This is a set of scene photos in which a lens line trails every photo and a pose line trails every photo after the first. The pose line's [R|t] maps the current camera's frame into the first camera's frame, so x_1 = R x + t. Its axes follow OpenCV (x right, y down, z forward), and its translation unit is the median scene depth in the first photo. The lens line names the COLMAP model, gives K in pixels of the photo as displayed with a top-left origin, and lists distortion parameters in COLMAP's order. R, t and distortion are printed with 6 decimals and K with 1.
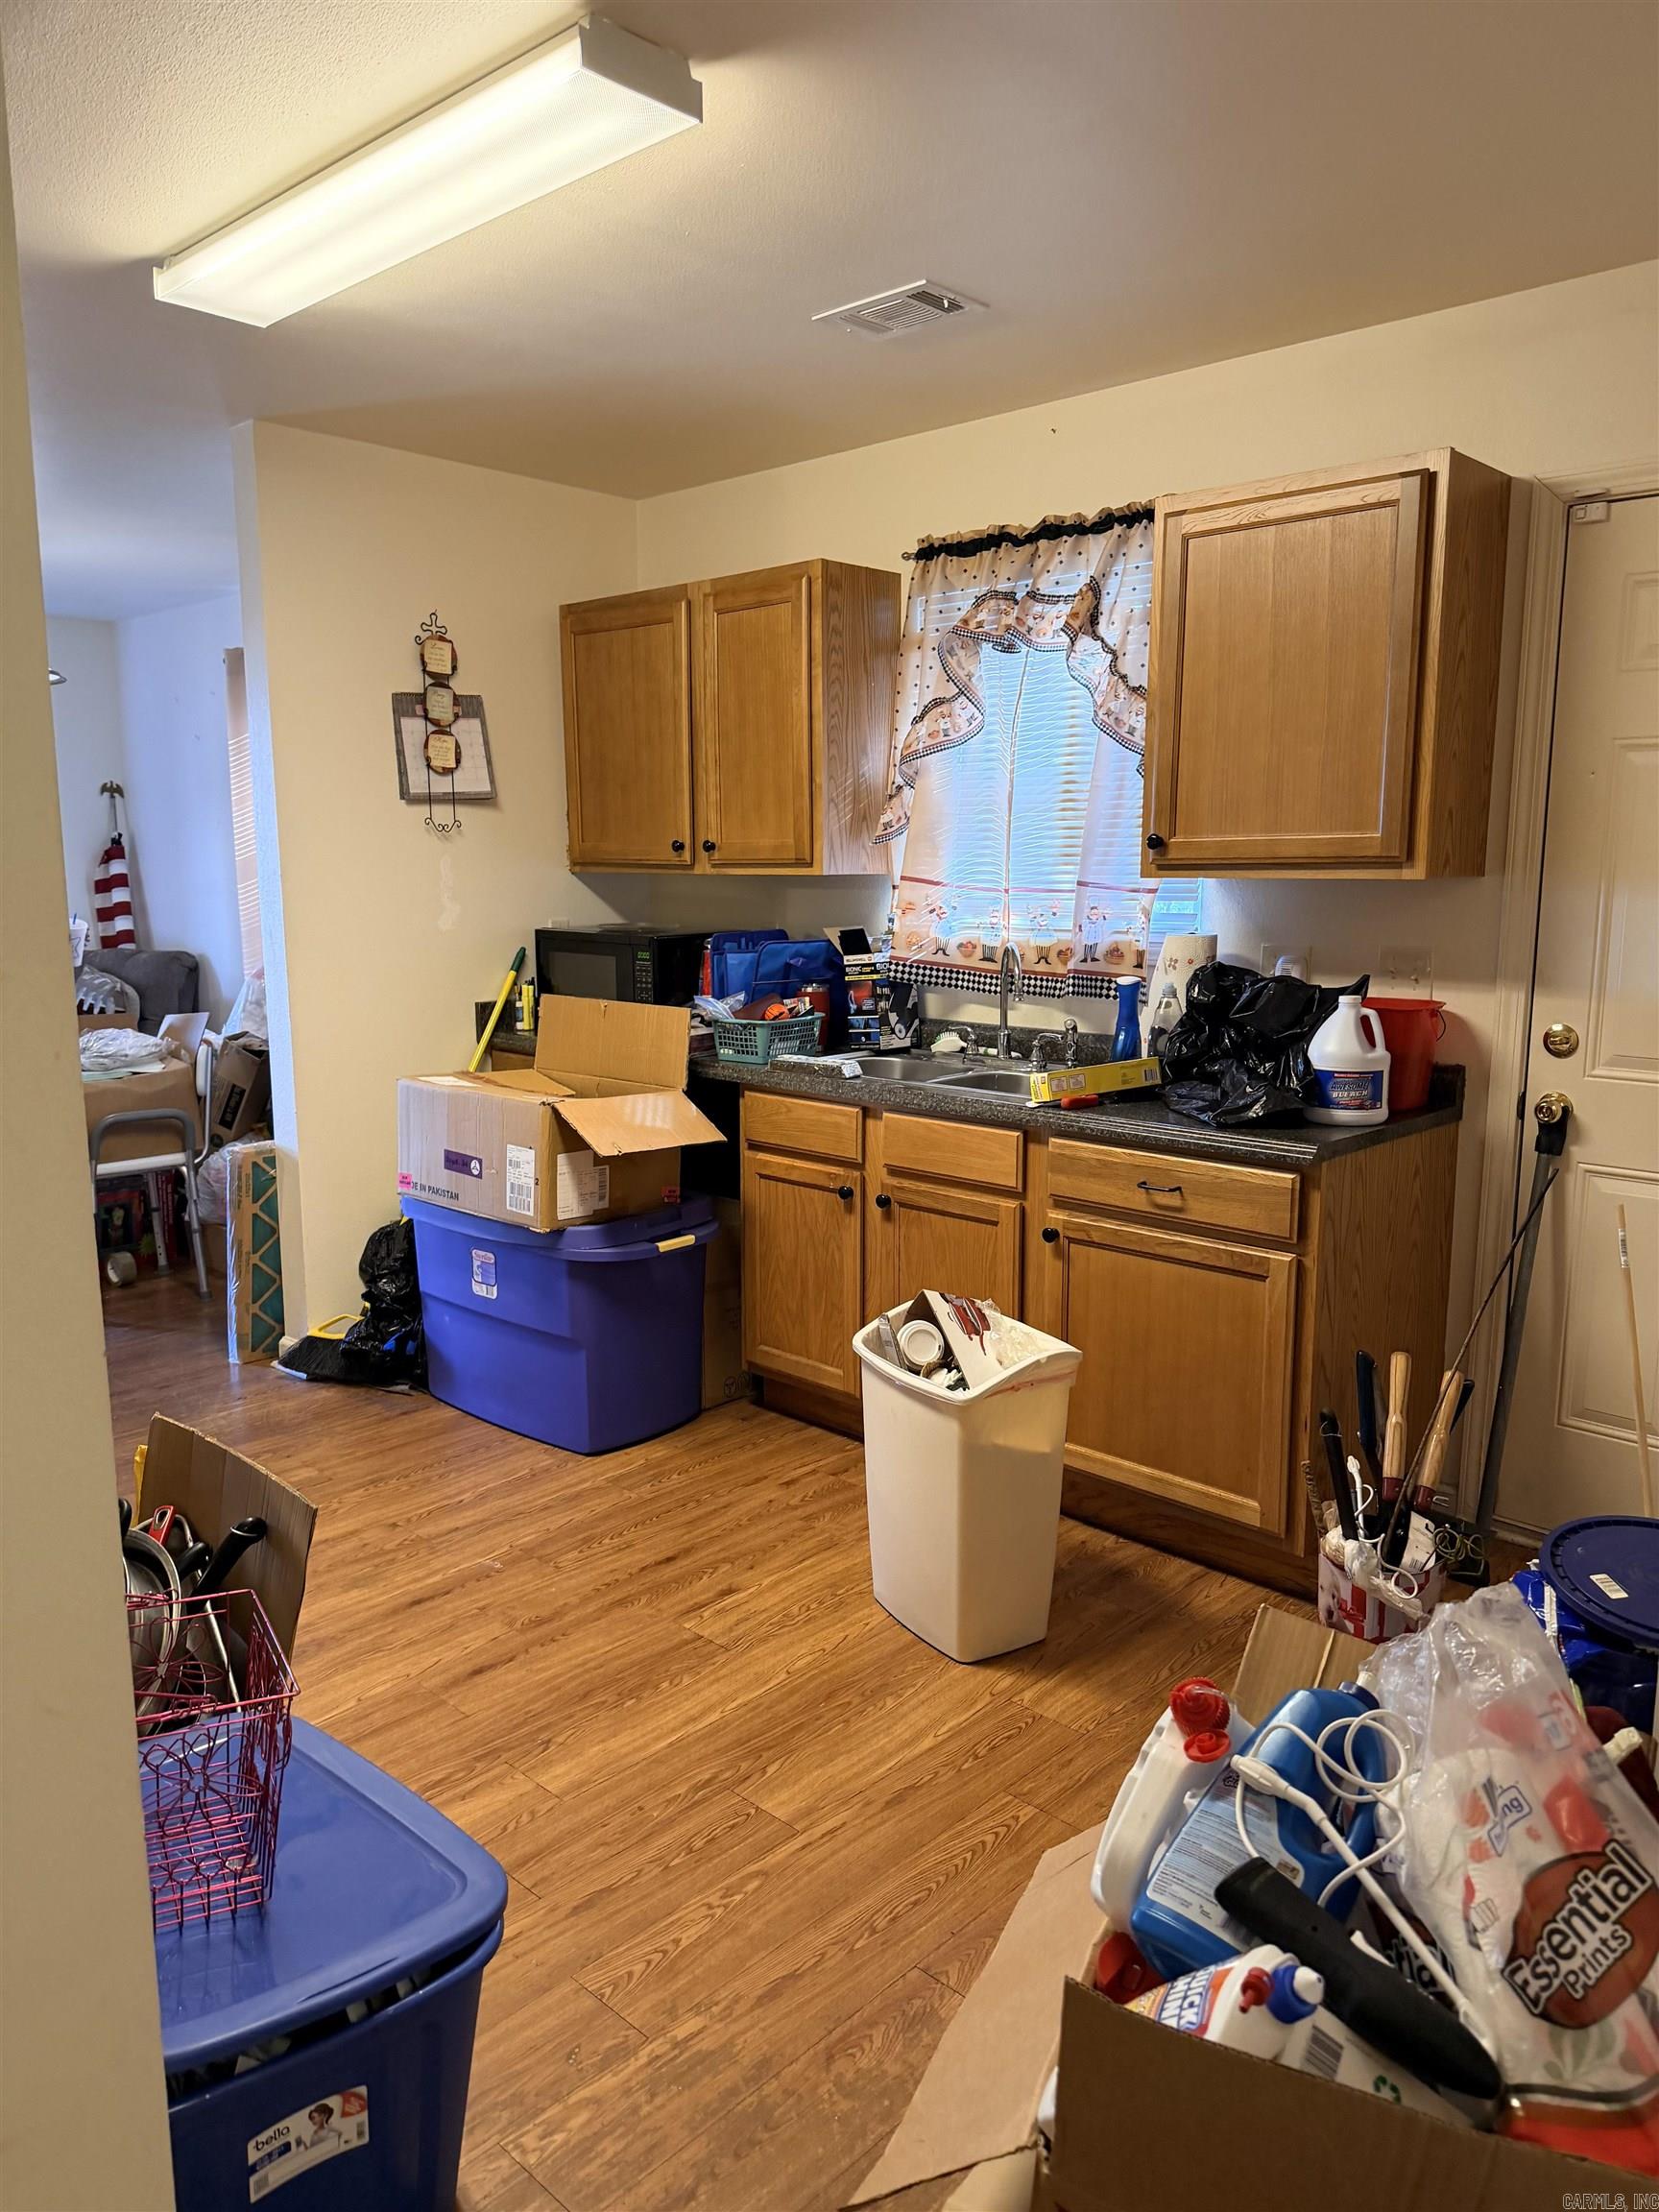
lens RADIAL K [[1601.4, 0, 837.7], [0, 1601.4, 1104.6], [0, 0, 1]] dist [0.009312, -0.004660]
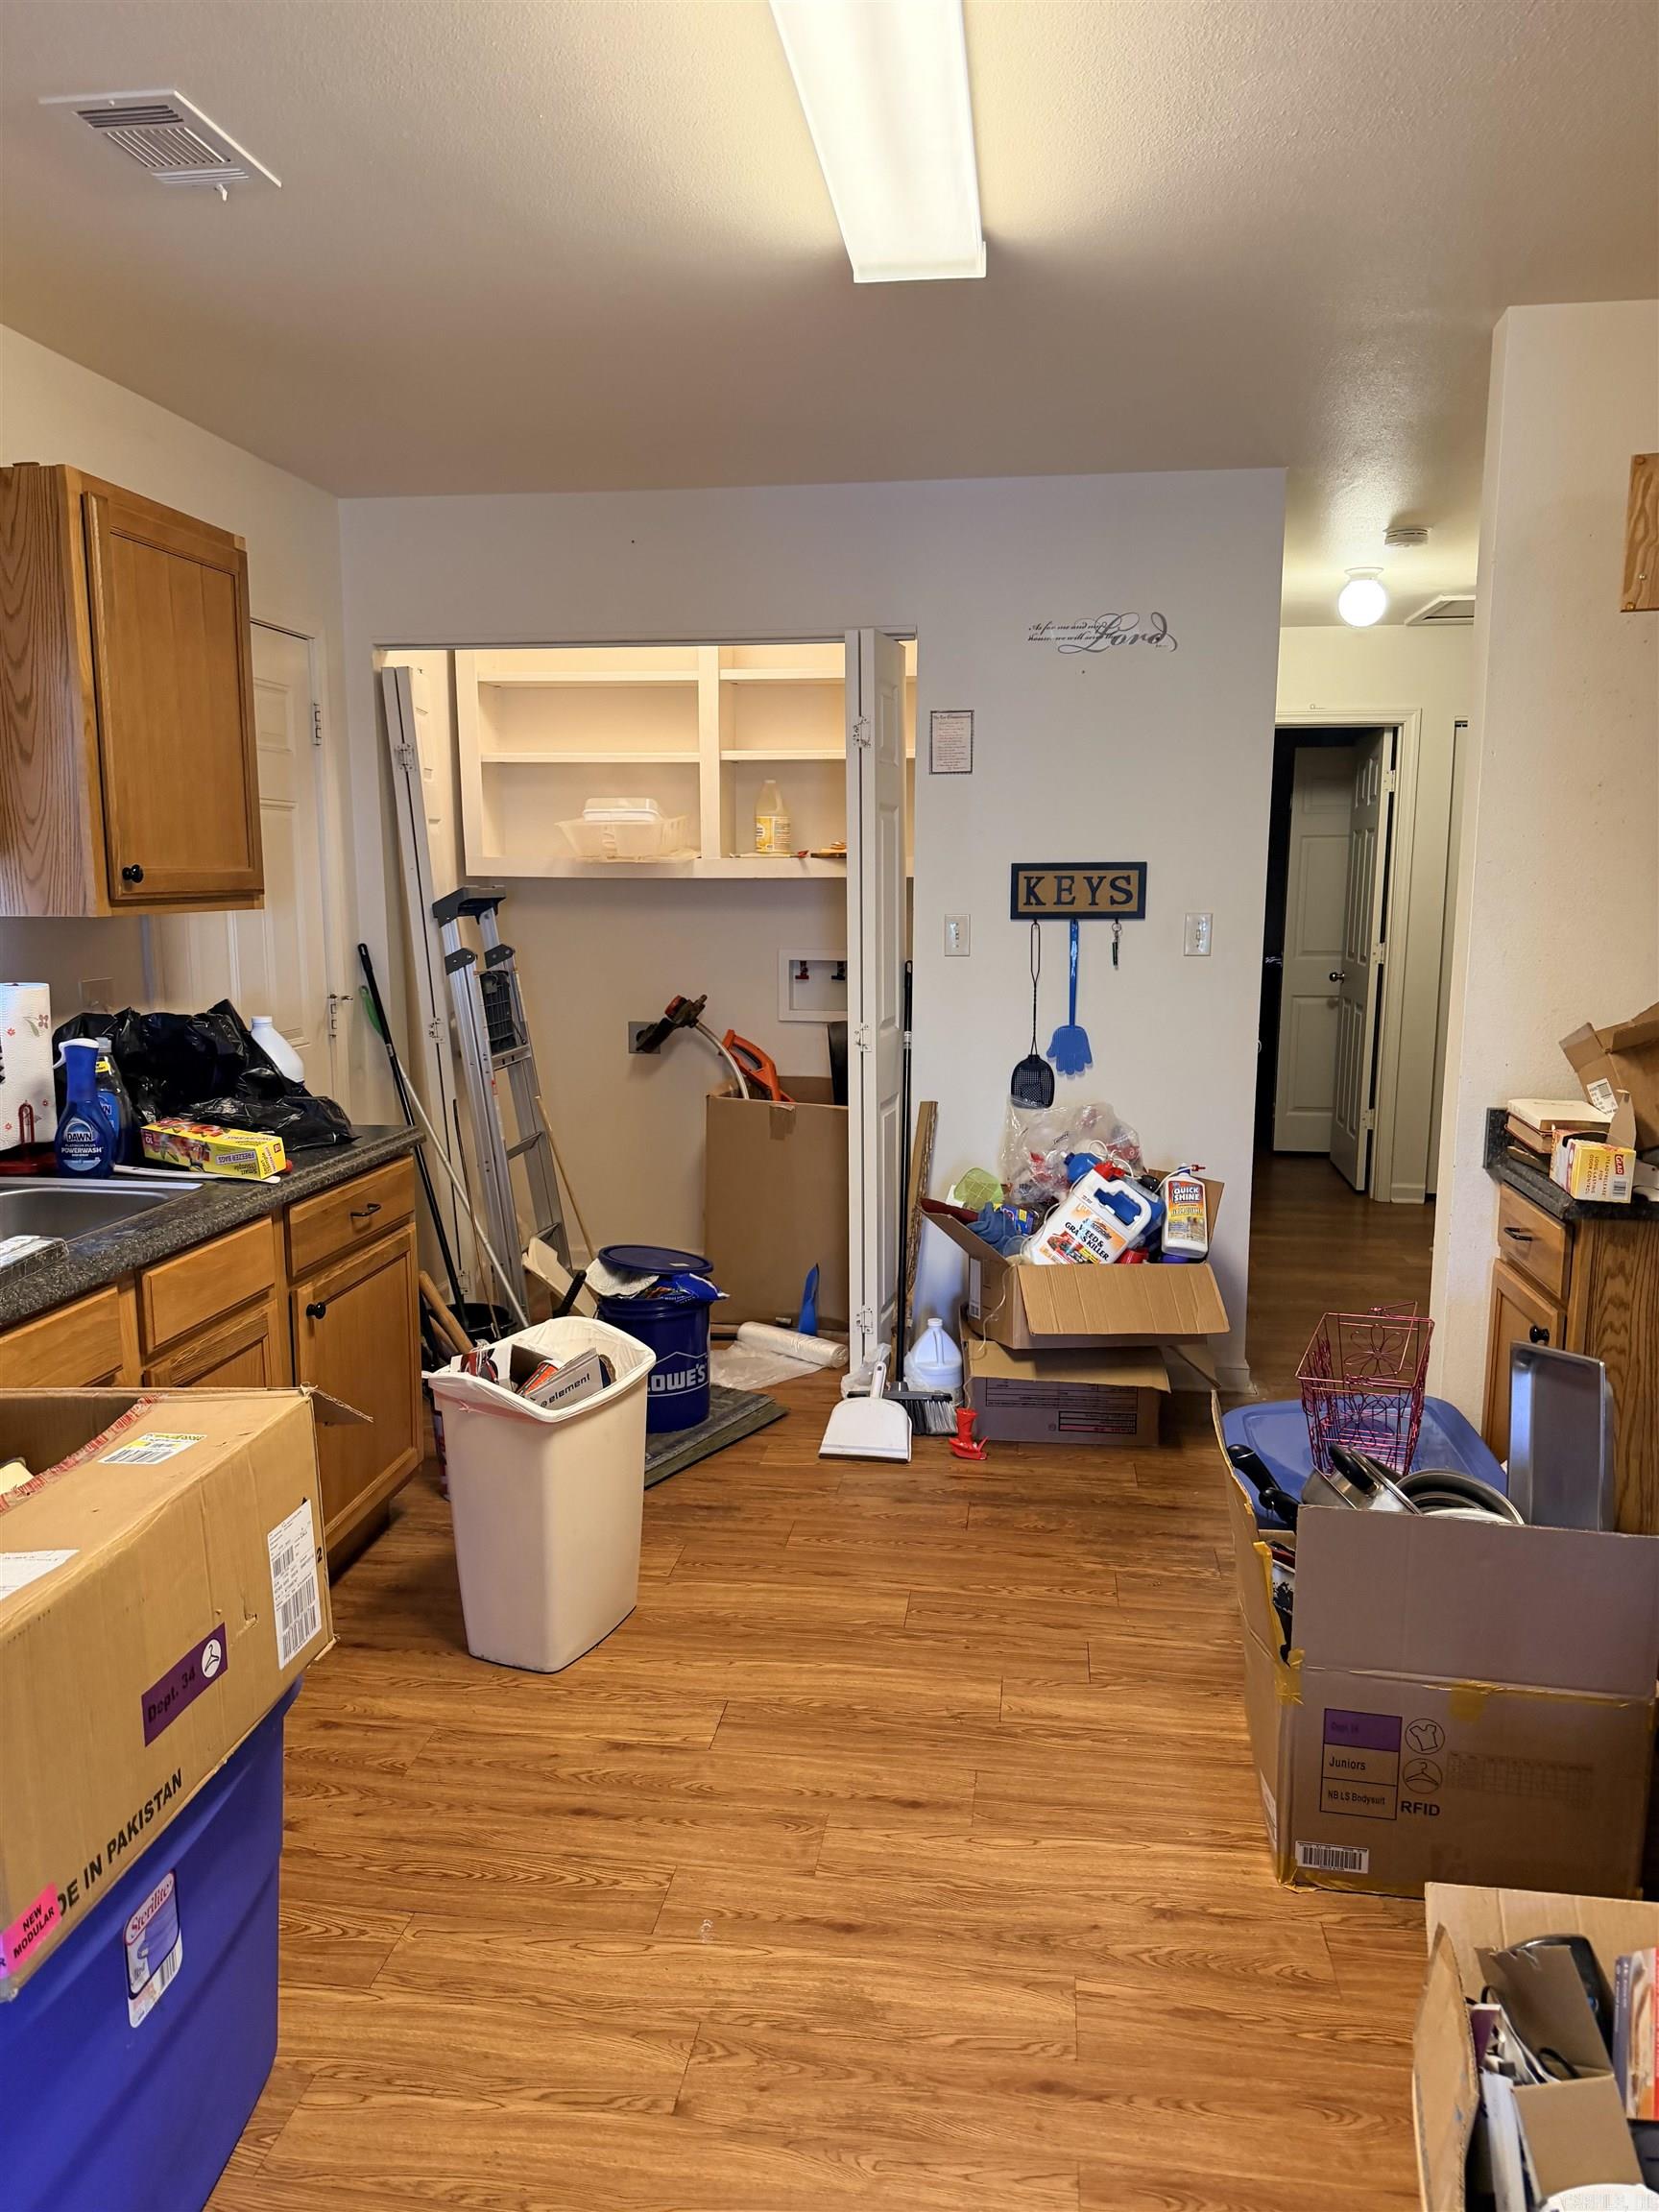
lens RADIAL K [[1601.4, 0, 832.8], [0, 1601.4, 1109.7], [0, 0, 1]] dist [0.009312, -0.004660]
pose [[-0.586168, -0.125881, 0.800350, -0.794286], [0.142091, 0.956572, 0.254519, -0.230969], [-0.797632, 0.262914, -0.542826, 1.303179]]
